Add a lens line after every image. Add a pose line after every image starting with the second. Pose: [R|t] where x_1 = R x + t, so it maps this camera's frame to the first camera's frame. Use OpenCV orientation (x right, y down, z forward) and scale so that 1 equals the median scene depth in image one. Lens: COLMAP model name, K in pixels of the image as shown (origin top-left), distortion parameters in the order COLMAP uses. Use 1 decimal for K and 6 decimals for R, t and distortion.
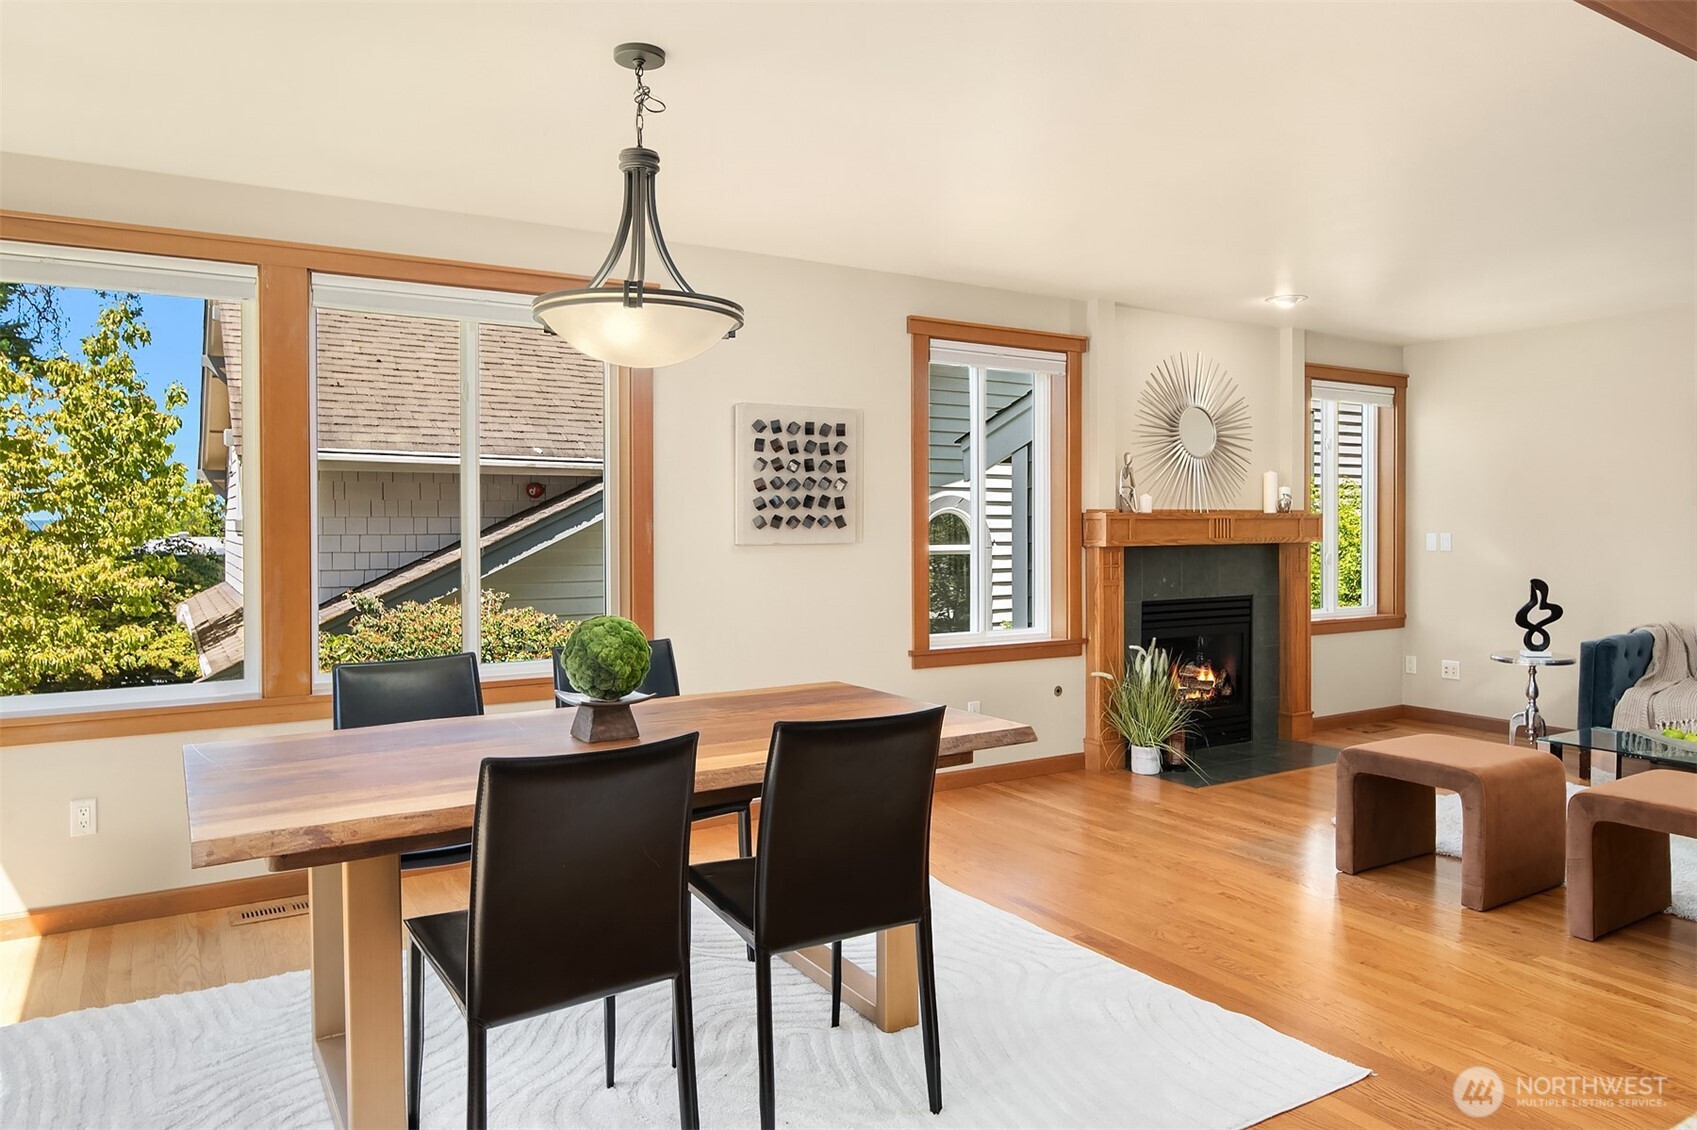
lens RADIAL K [[1109.9, 0, 851.5], [0, 1109.9, 534.0], [0, 0, 1]] dist [0.001013, -0.001097]
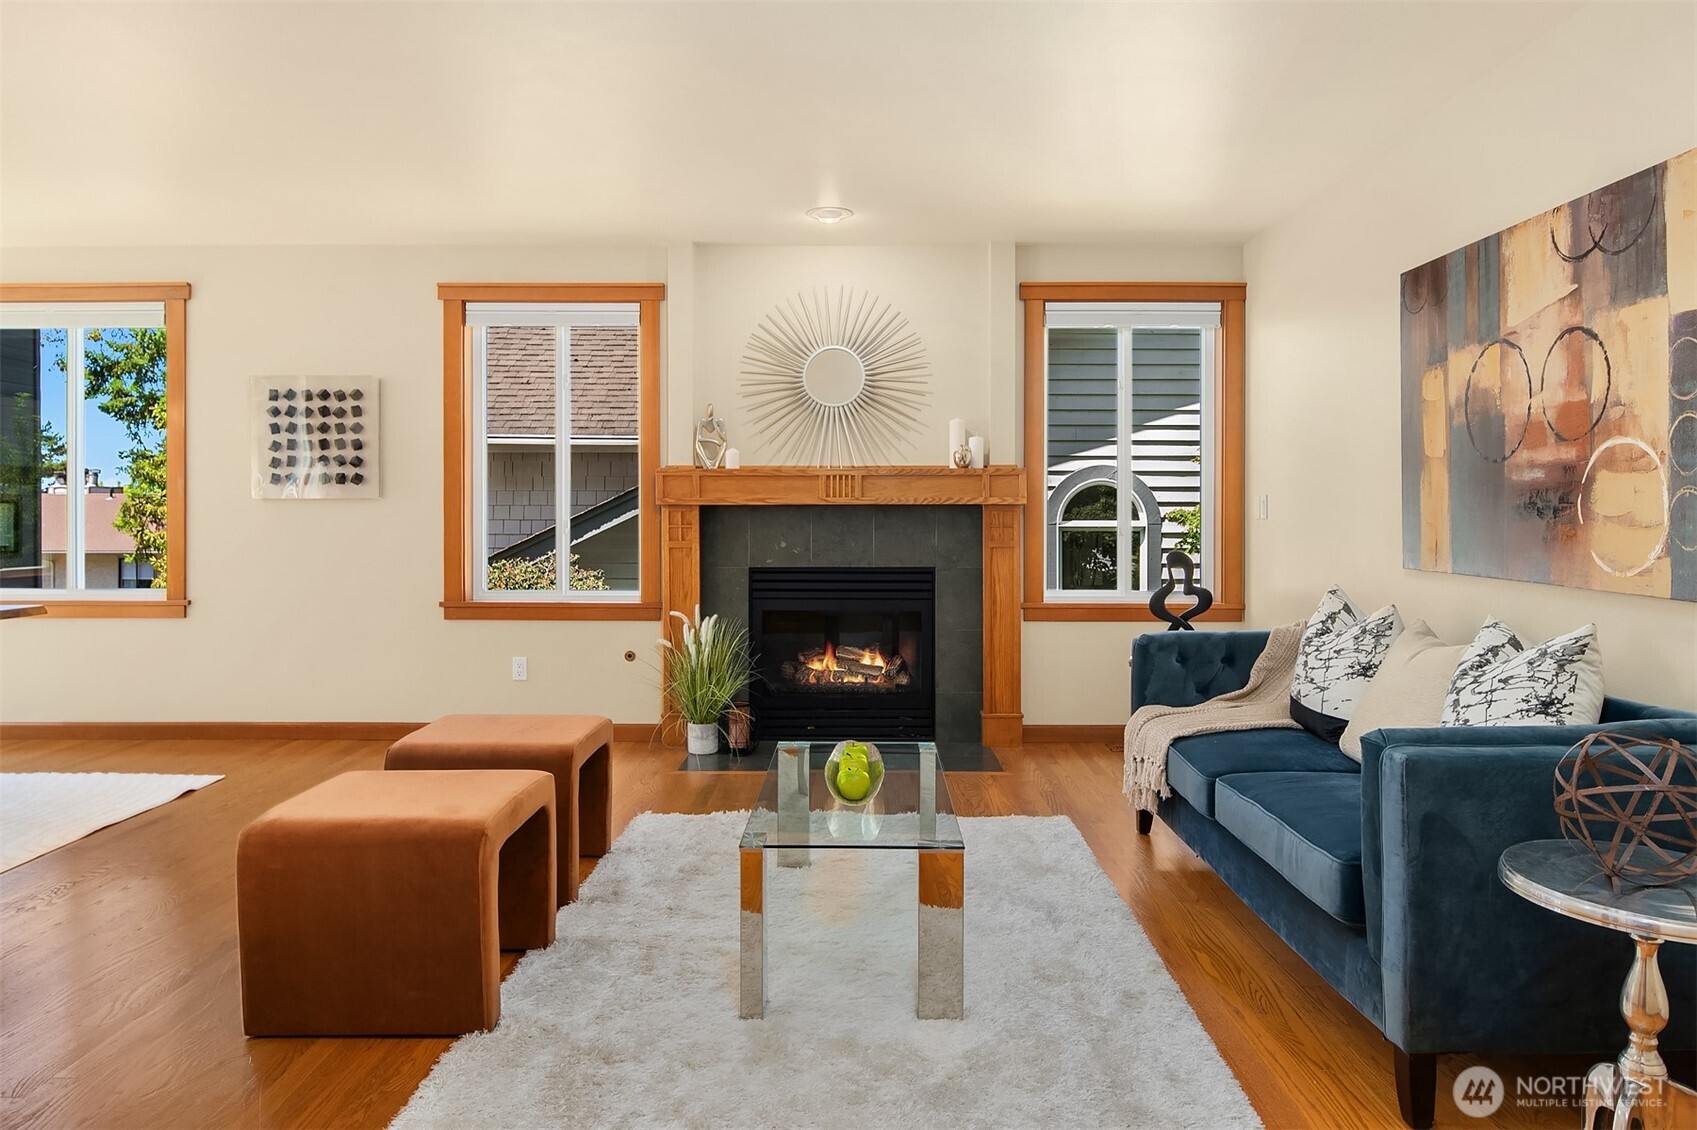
lens RADIAL K [[1106.7, 0, 852.8], [0, 1106.7, 510.9], [0, 0, 1]] dist [-0.006517, -0.002076]
pose [[0.844195, 0.002769, -0.536028, 0.854674], [-0.007629, 0.999947, -0.006851, 0.021142], [0.535981, 0.009873, 0.844172, 0.294950]]
